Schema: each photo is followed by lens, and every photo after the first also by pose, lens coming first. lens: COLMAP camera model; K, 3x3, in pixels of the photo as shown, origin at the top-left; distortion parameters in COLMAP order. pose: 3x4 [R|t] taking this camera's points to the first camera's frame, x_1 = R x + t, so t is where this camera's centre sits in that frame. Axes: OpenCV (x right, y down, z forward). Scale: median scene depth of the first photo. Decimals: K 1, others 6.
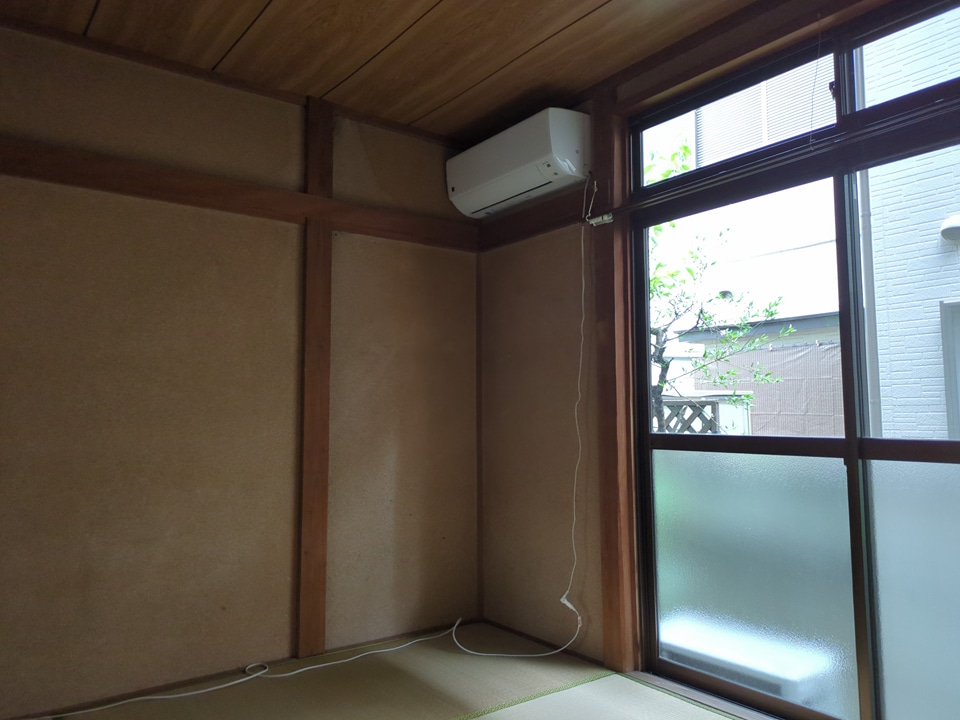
lens RADIAL K [[726.8, 0, 480.0], [0, 726.8, 360.0], [0, 0, 1]] dist [0.034280, -0.006406]
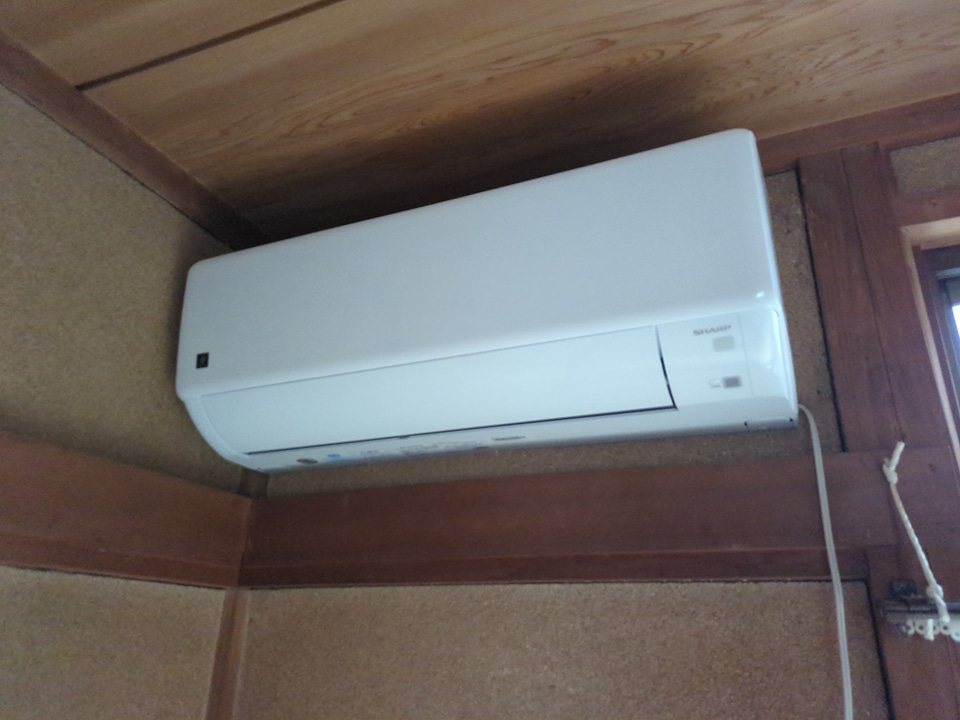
lens RADIAL K [[726.8, 0, 480.0], [0, 726.8, 360.0], [0, 0, 1]] dist [0.034280, -0.006406]
pose [[0.859882, 0.202406, 0.468651, -0.075596], [-0.054582, 0.949228, -0.309817, -0.155673], [-0.507566, 0.240826, 0.827272, 0.721398]]
